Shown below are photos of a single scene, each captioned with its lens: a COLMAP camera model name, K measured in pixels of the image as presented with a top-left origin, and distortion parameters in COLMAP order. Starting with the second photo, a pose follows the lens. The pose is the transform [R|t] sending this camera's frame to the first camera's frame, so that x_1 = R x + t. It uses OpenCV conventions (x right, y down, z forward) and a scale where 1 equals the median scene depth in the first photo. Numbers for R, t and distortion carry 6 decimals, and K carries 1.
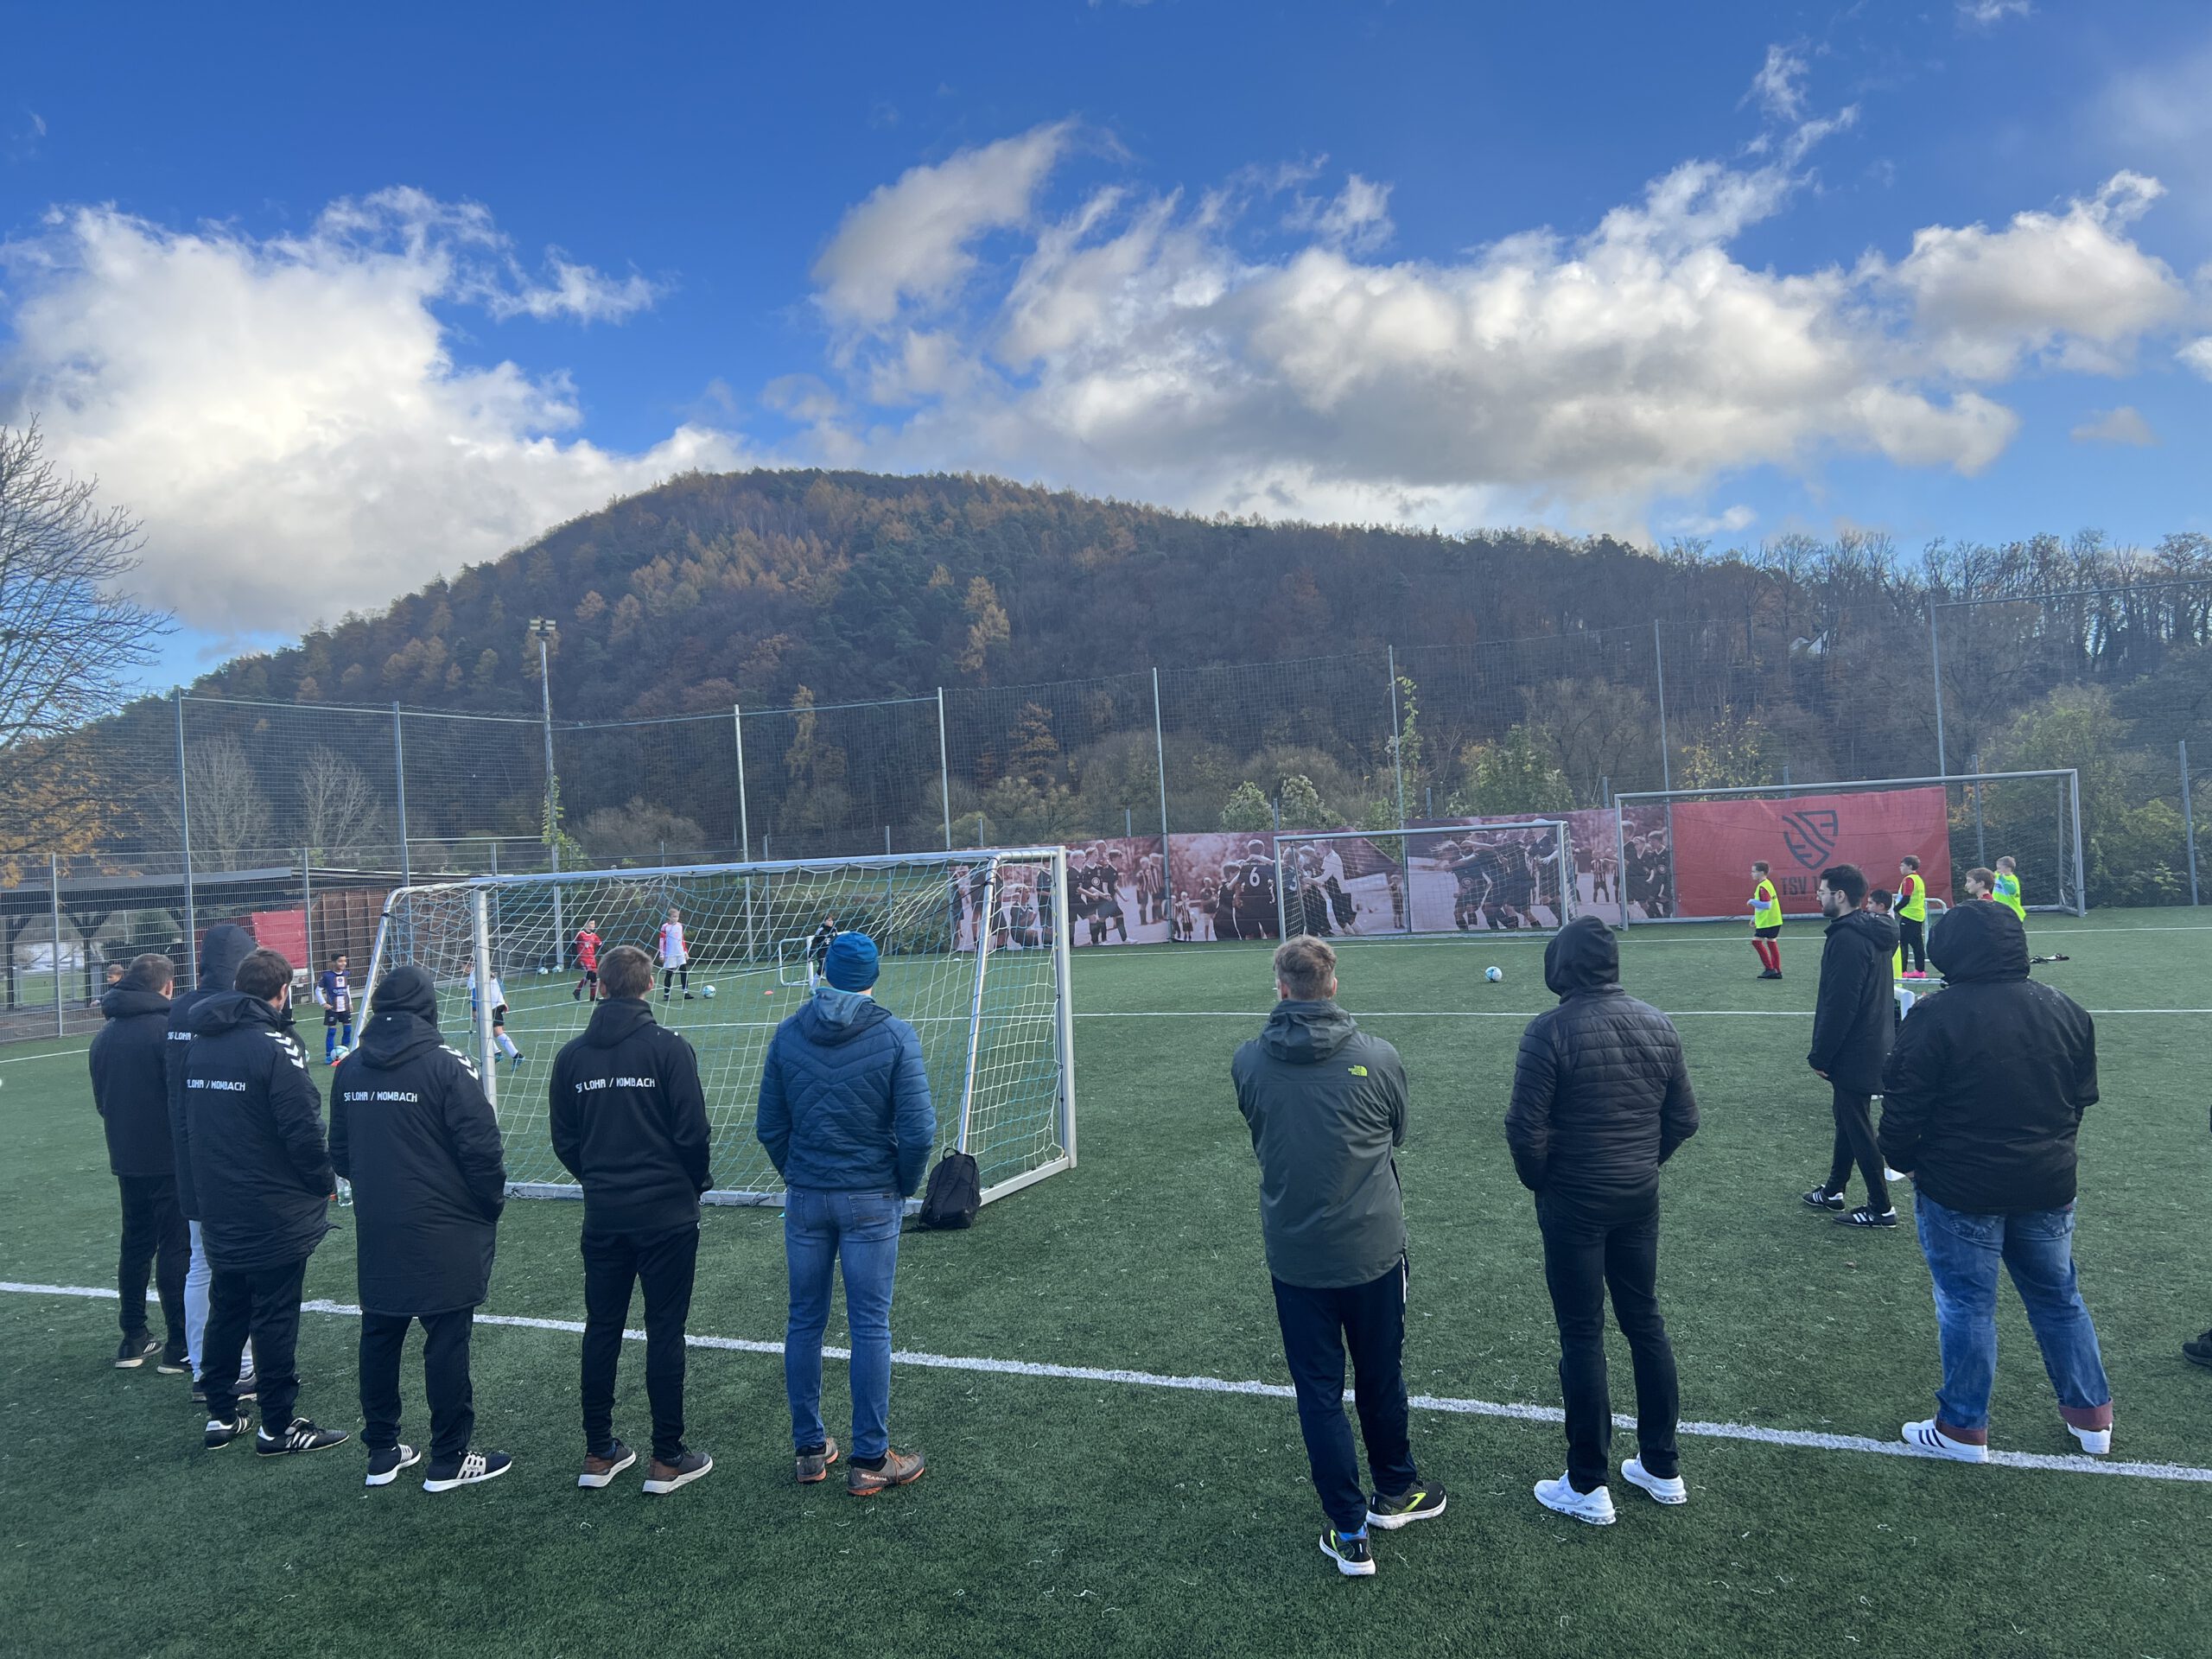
lens RADIAL K [[1651.5, 0, 1106.0], [0, 1651.5, 829.5], [0, 0, 1]] dist [0.086391, -0.082491]
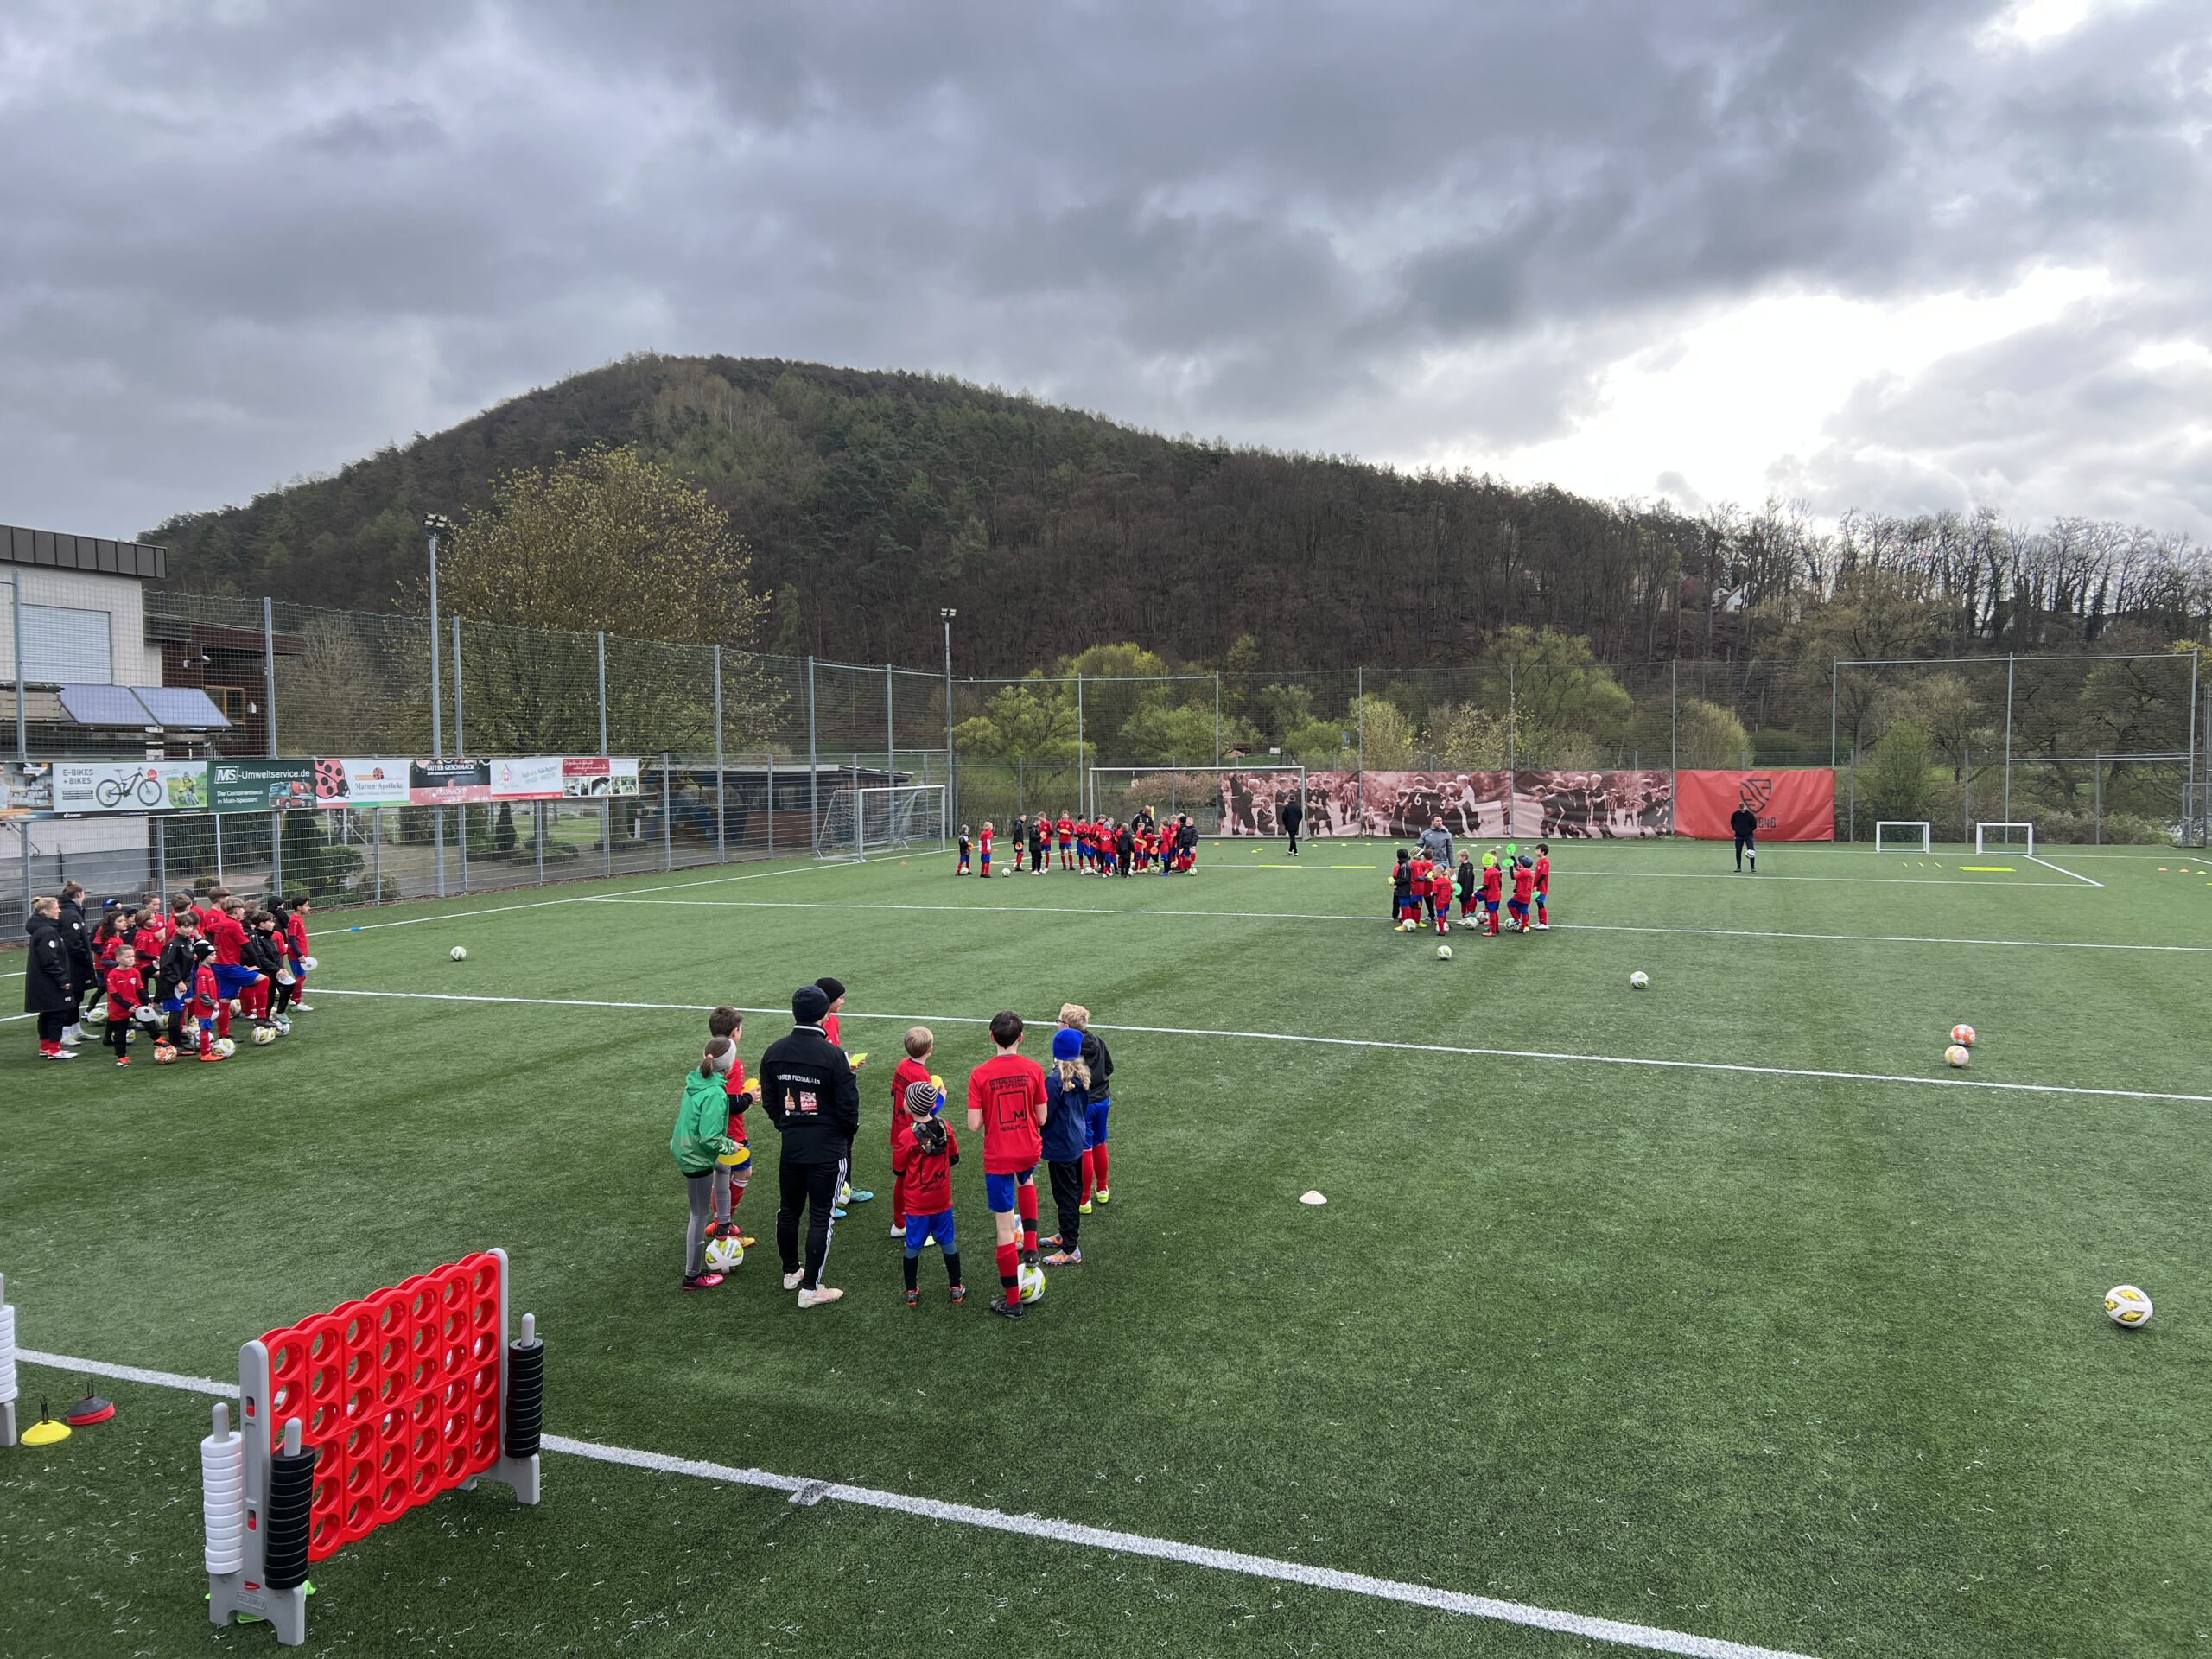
lens RADIAL K [[1673.1, 0, 1106.0], [0, 1673.1, 829.5], [0, 0, 1]] dist [0.081692, -0.001449]
pose [[0.997240, 0.046137, 0.058170, -0.048158], [-0.049484, 0.997120, 0.057468, -0.003350], [-0.055351, -0.060188, 0.996651, -0.097963]]
